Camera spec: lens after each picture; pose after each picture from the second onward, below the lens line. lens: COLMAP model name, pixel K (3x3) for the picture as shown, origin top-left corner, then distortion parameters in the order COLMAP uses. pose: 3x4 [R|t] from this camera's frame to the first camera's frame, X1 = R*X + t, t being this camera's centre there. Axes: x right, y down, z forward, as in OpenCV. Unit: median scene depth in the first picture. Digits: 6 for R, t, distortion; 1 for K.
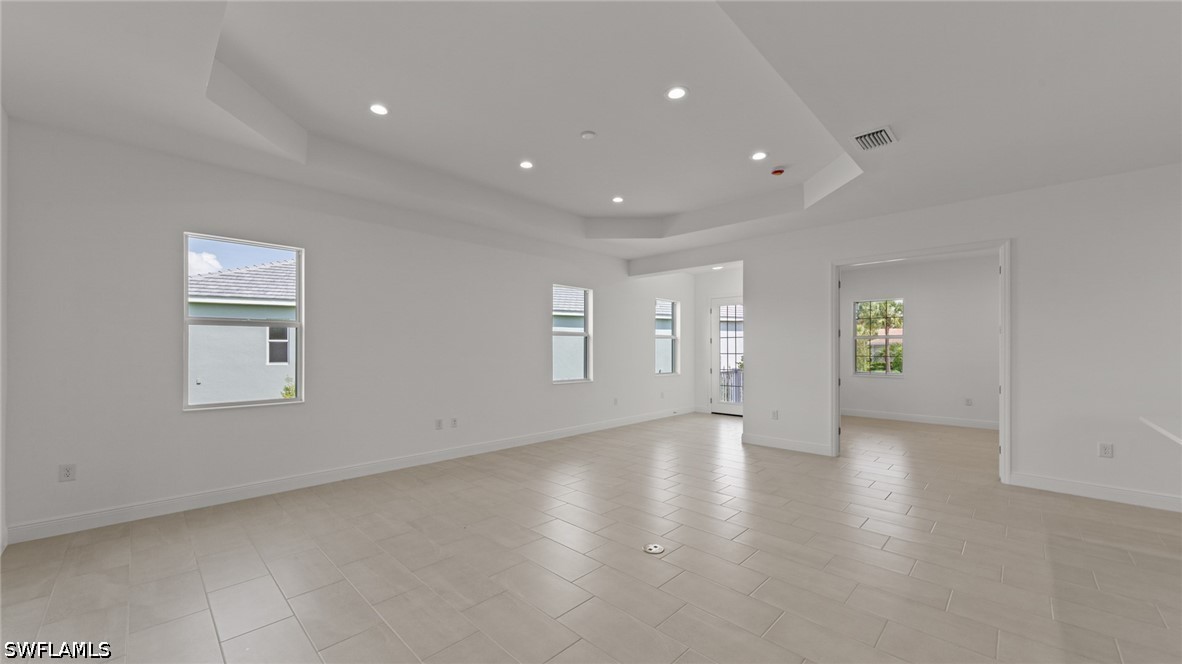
lens RADIAL K [[442.0, 0, 585.9], [0, 442.0, 344.2], [0, 0, 1]] dist [0.006169, 0.000025]
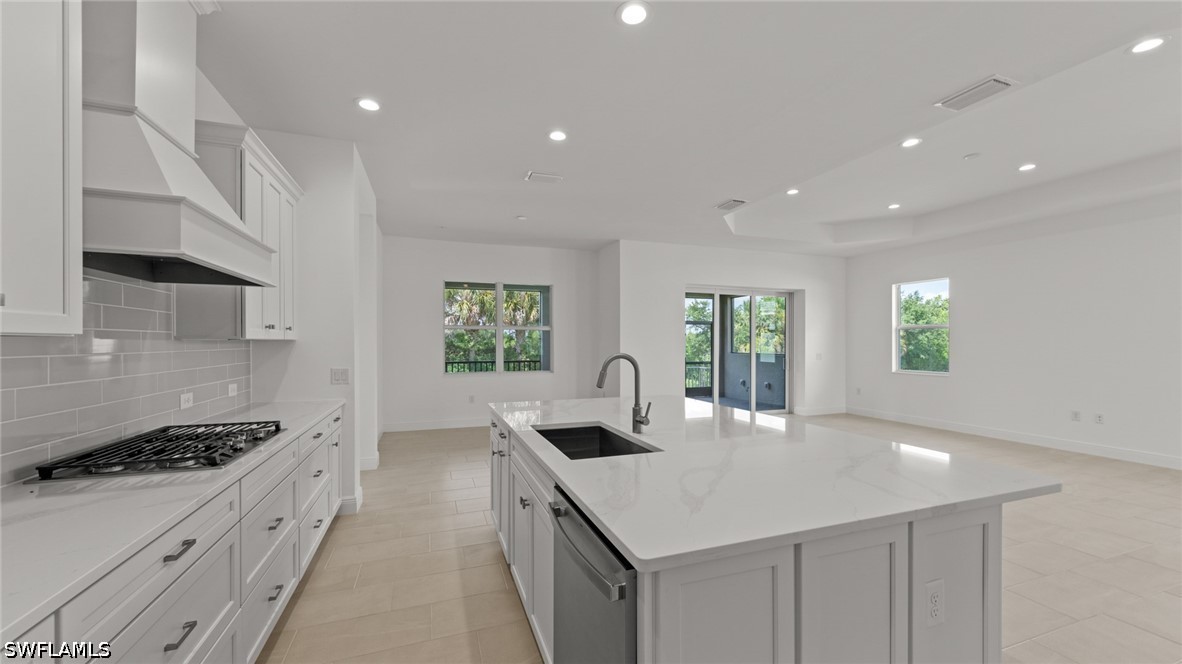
lens RADIAL K [[442.0, 0, 585.1], [0, 442.0, 343.3], [0, 0, 1]] dist [0.006169, 0.000025]
pose [[-0.437646, 0.001276, -0.899146, 0.790981], [0.007830, 0.999966, -0.002392, 0.006370], [0.899113, -0.008088, -0.437641, 0.319936]]
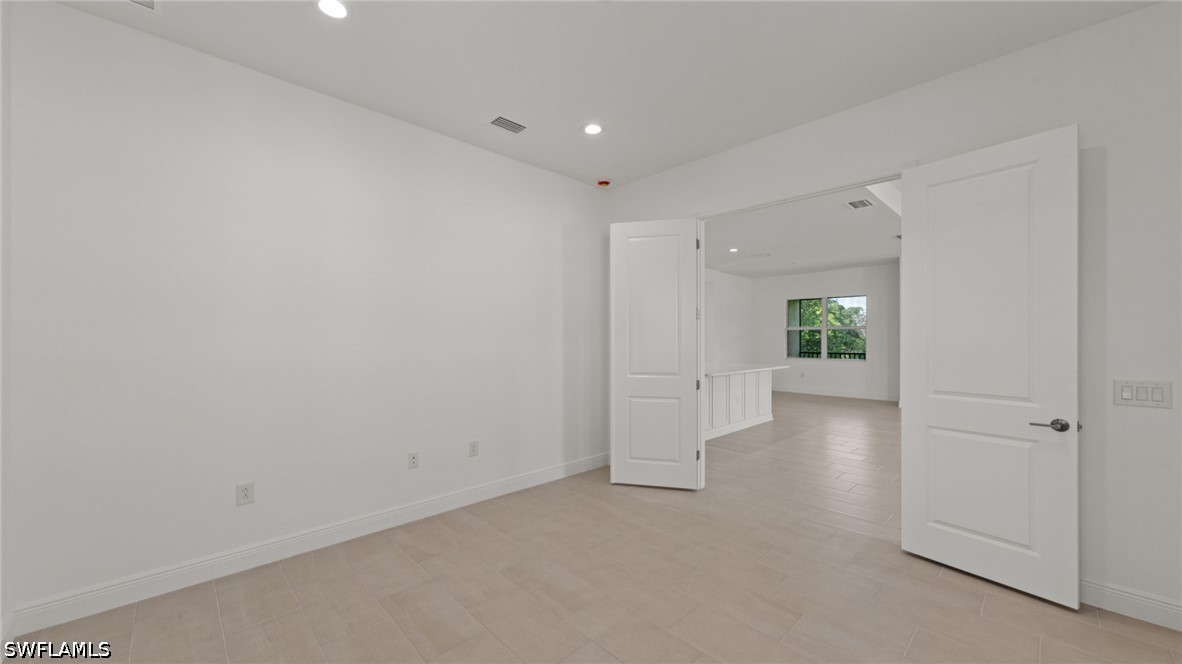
lens RADIAL K [[442.0, 0, 583.6], [0, 442.0, 330.3], [0, 0, 1]] dist [0.006169, 0.000025]
pose [[-0.999085, -0.000369, 0.042778, 0.707172], [-0.000524, 0.999993, -0.003609, -0.021251], [-0.042777, -0.003628, -0.999078, 1.195257]]
